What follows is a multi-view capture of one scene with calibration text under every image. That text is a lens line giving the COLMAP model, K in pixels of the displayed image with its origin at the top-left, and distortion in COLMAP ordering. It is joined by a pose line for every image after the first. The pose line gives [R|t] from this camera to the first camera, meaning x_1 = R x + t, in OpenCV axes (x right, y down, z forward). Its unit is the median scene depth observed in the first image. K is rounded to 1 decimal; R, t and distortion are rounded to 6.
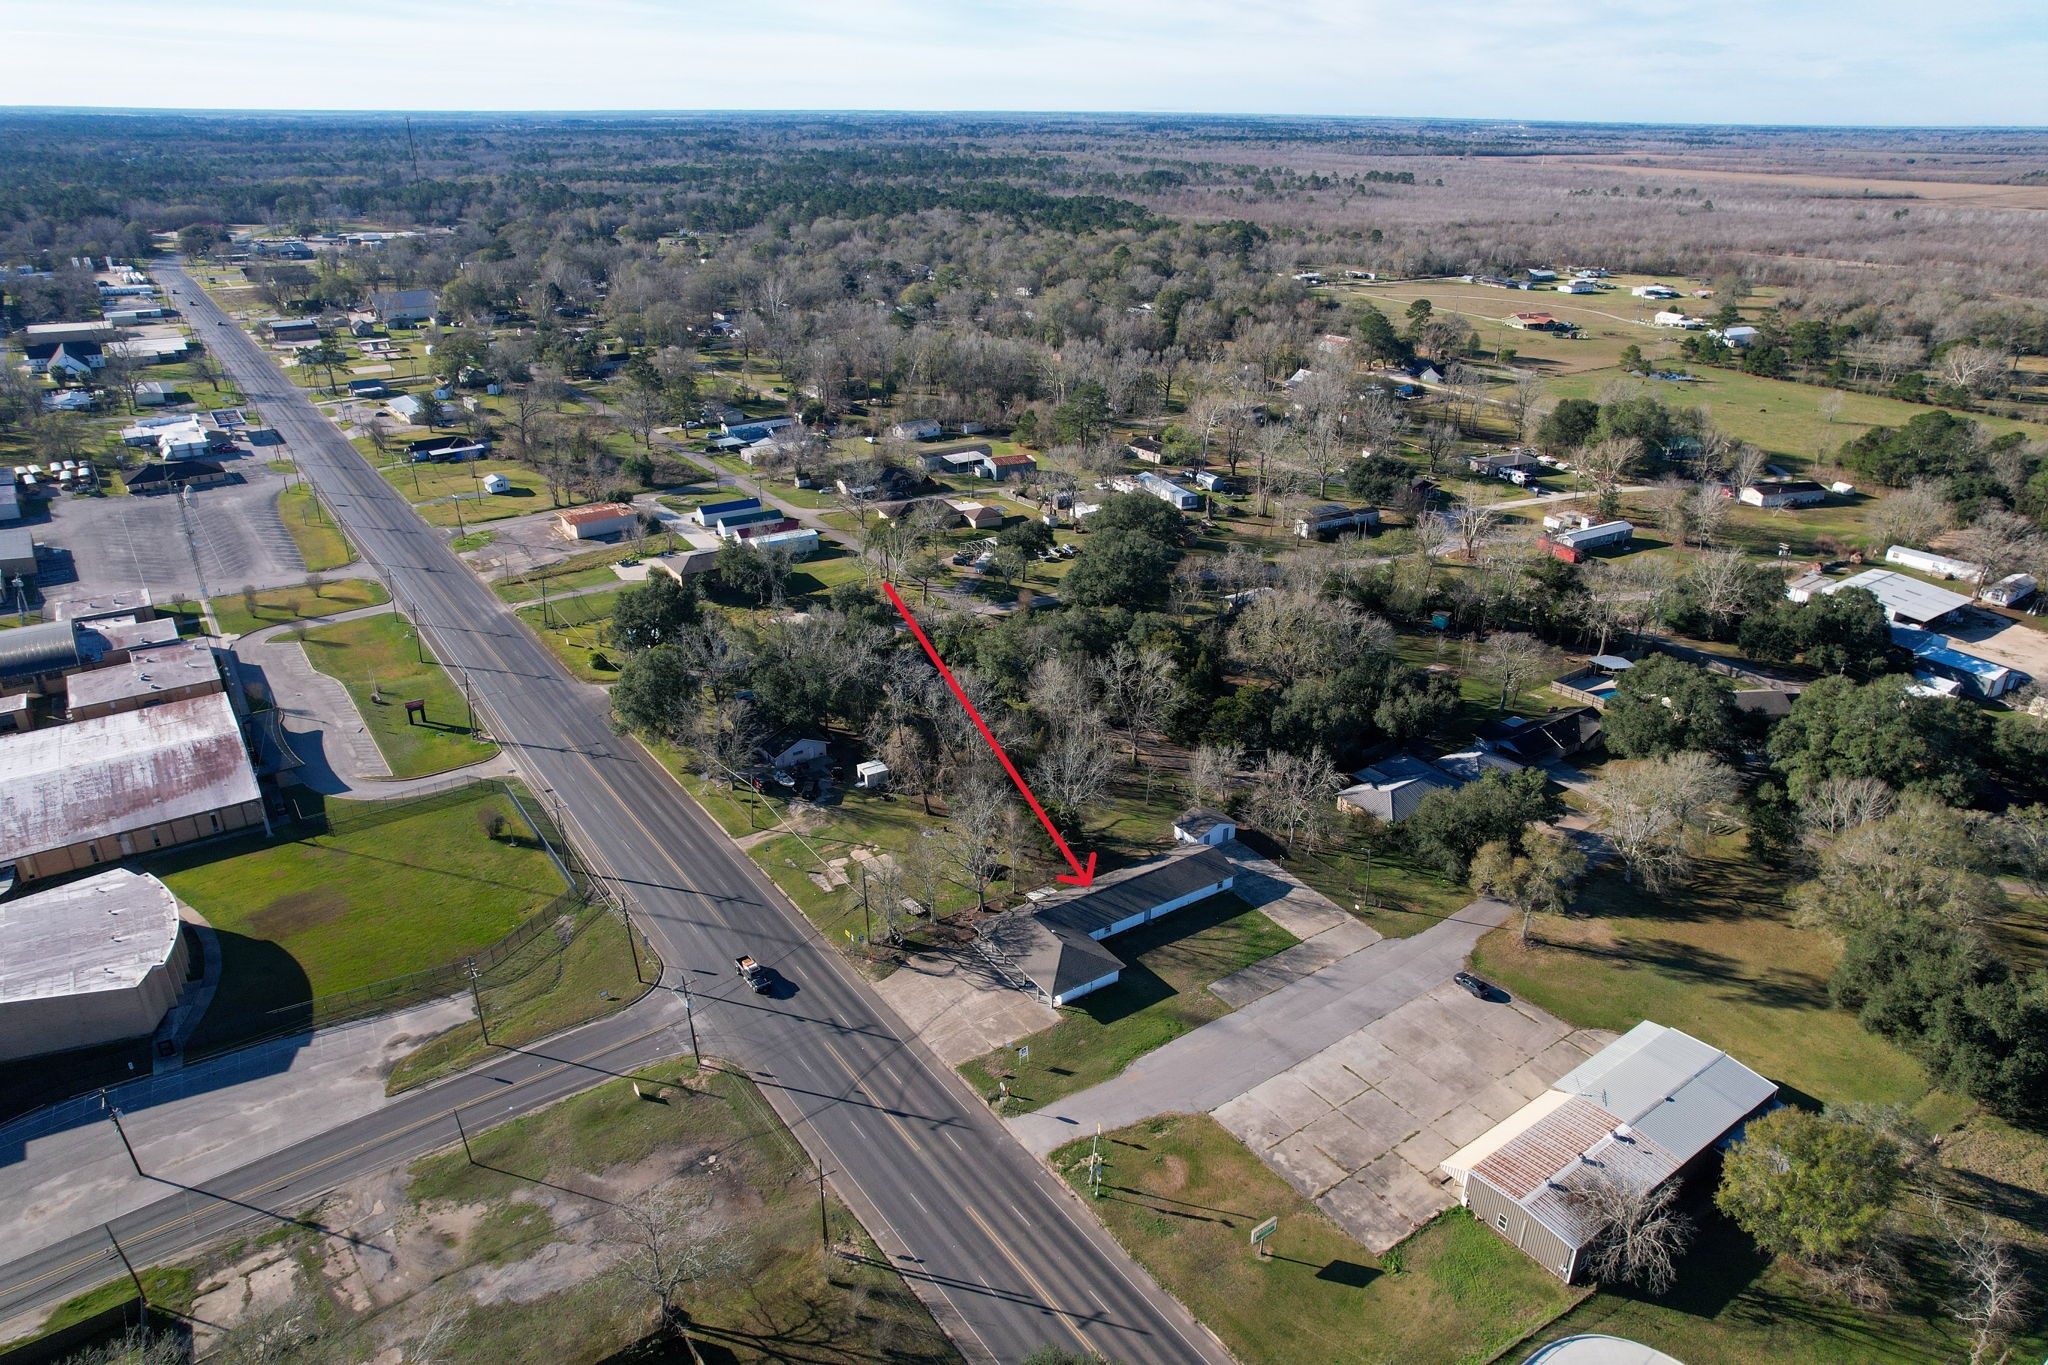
lens RADIAL K [[1313.8, 0, 1024.0], [0, 1313.8, 682.5], [0, 0, 1]] dist [-0.017541, 0.001670]
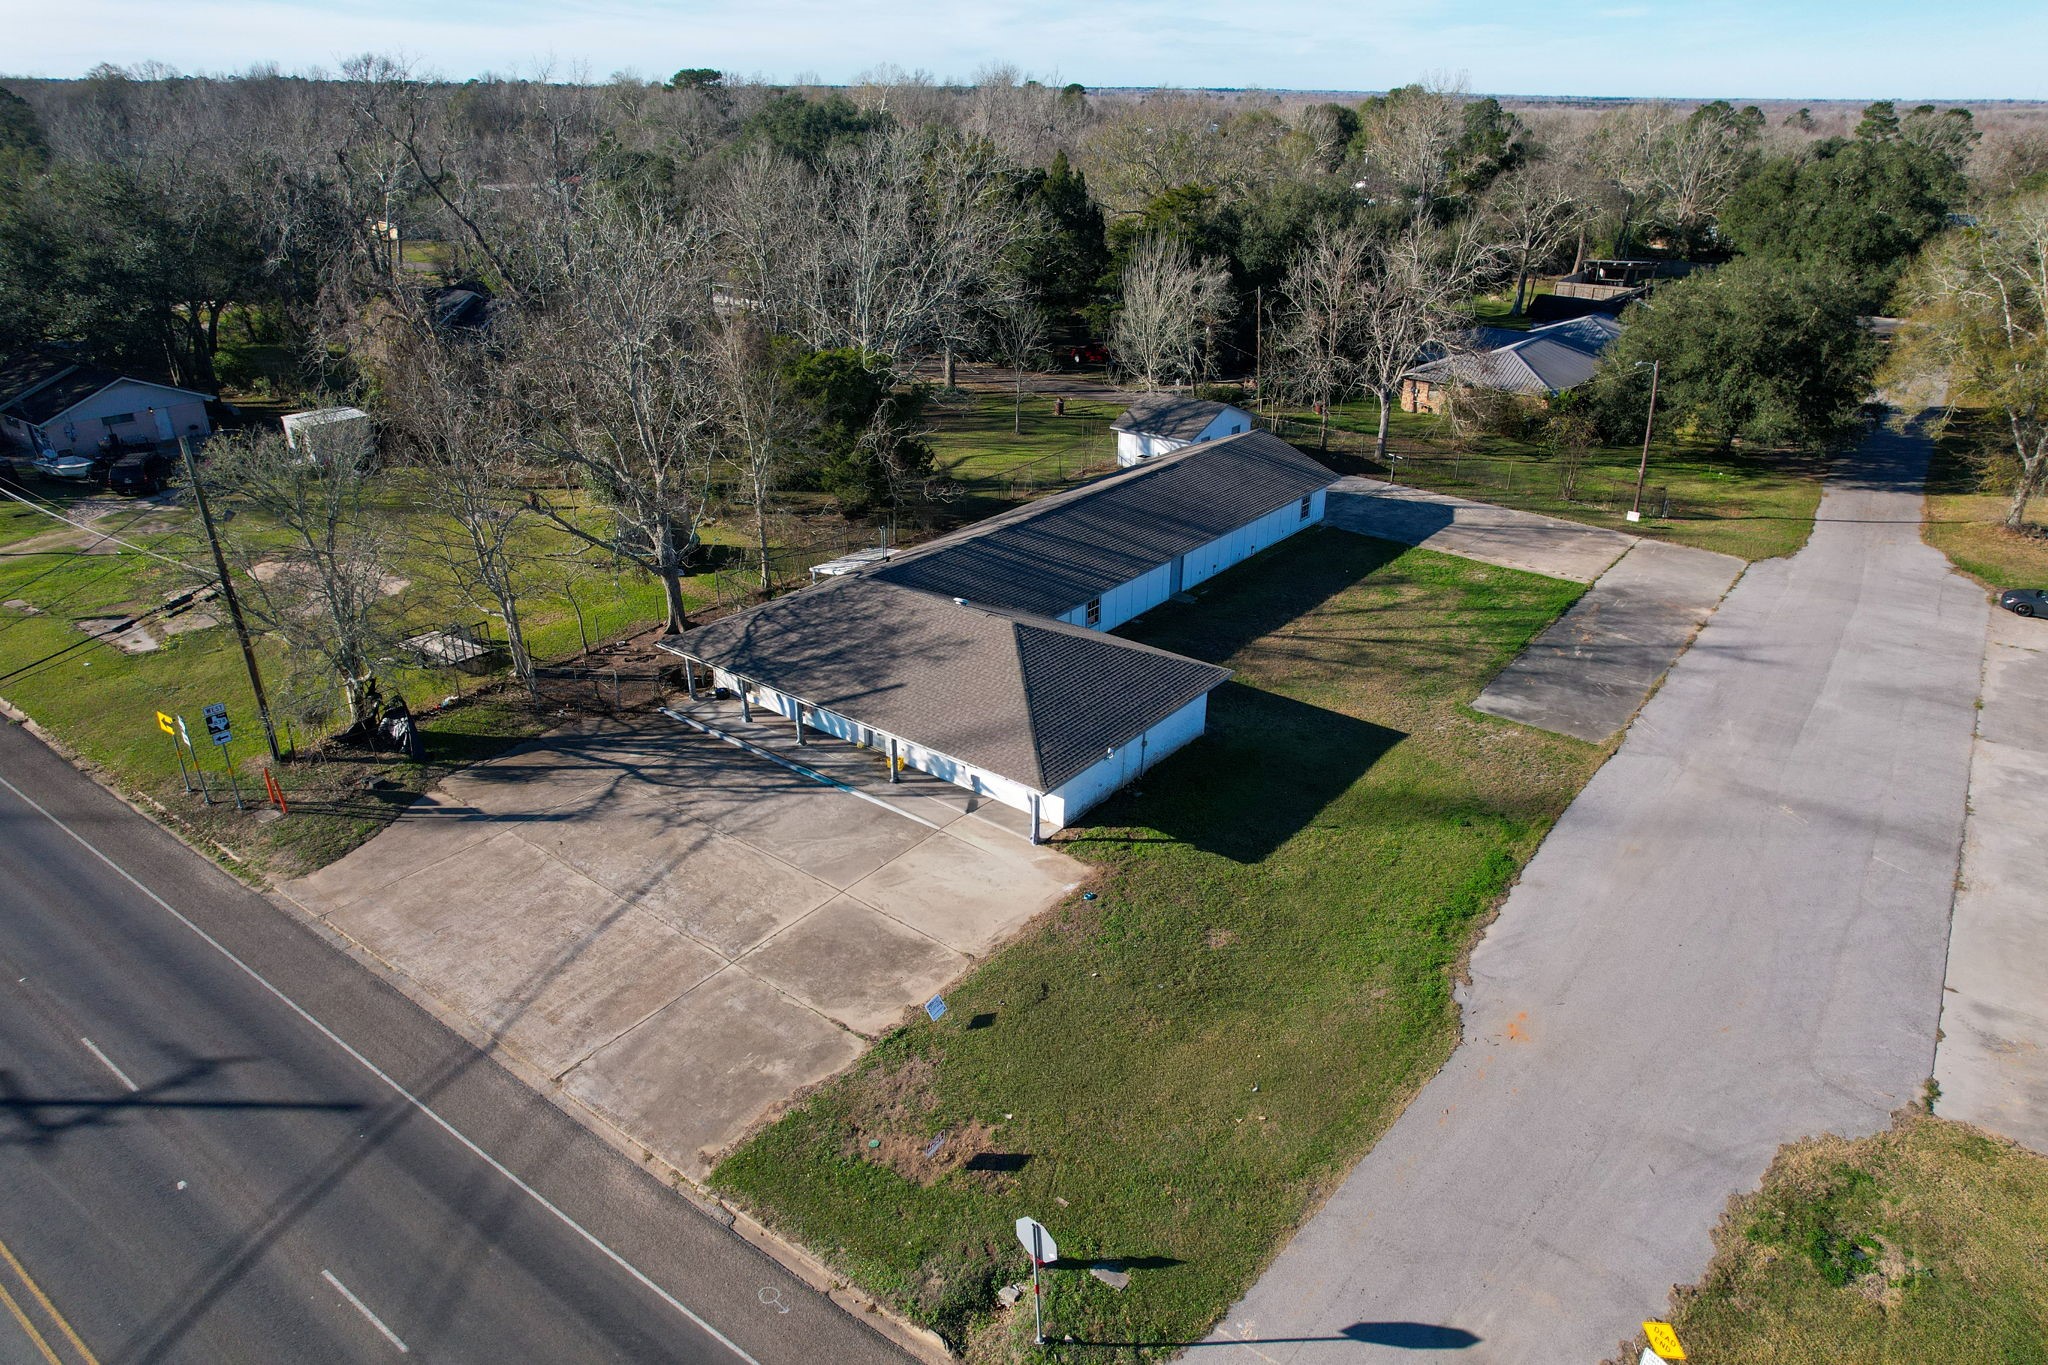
lens RADIAL K [[1313.8, 0, 1024.0], [0, 1313.8, 682.5], [0, 0, 1]] dist [-0.017541, 0.001670]
pose [[0.949208, -0.124595, 0.288930, -0.049550], [0.120680, 0.992195, 0.031399, 0.201599], [-0.290587, 0.005064, 0.956835, 0.728888]]
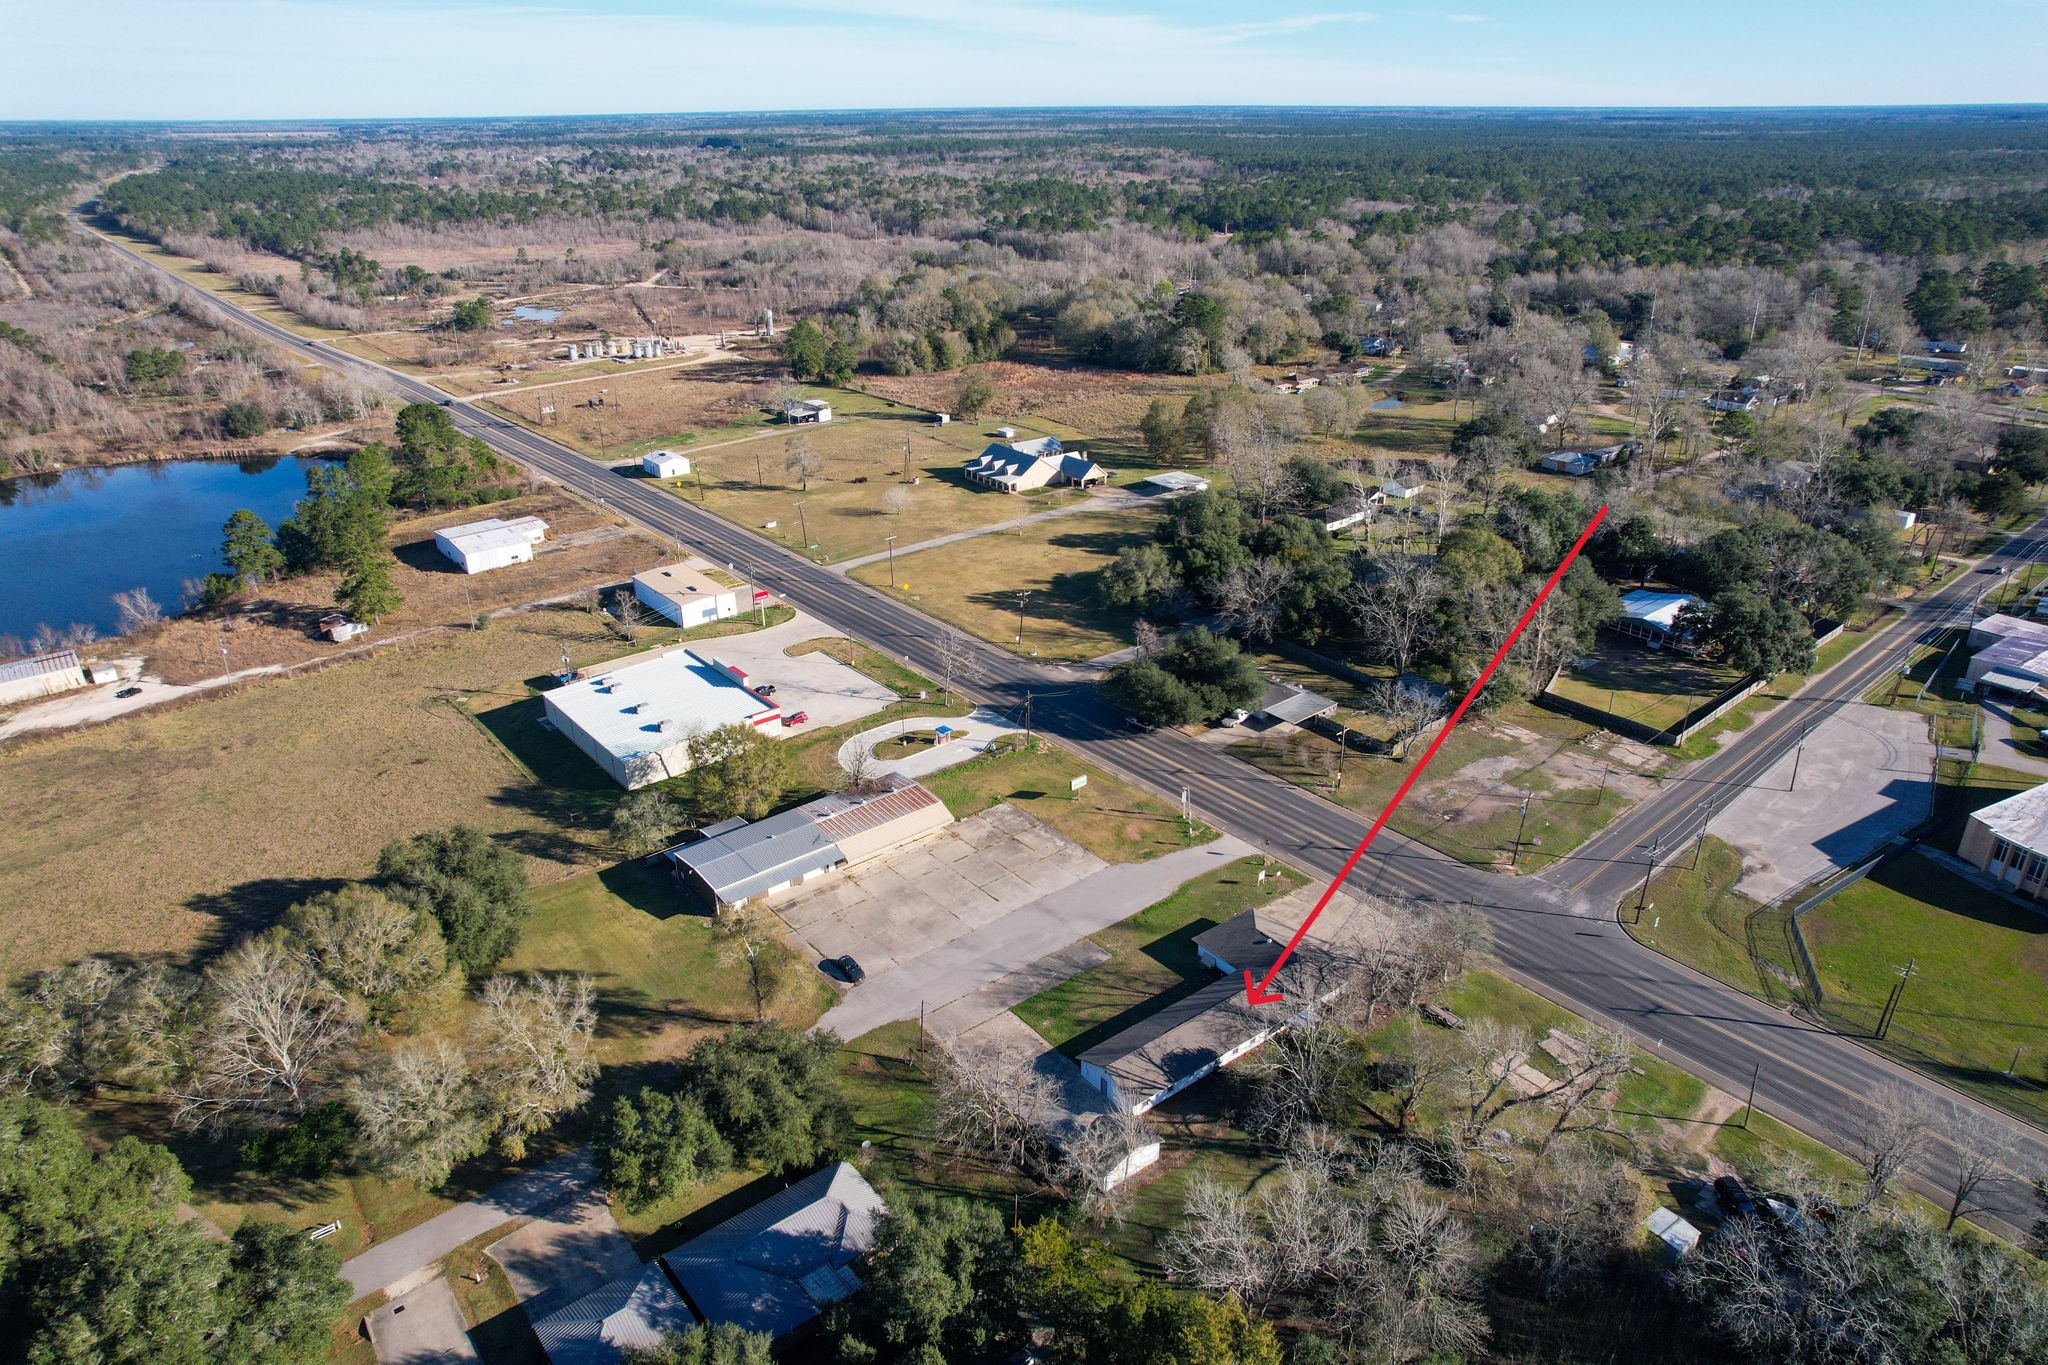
lens RADIAL K [[1353.5, 0, 1024.0], [0, 1353.5, 682.5], [0, 0, 1]] dist [-0.036694, 0.000619]
pose [[-0.997633, 0.025229, -0.063968, 0.269450], [-0.030882, 0.666792, 0.744604, -0.695718], [0.061439, 0.744817, -0.664435, 1.530783]]
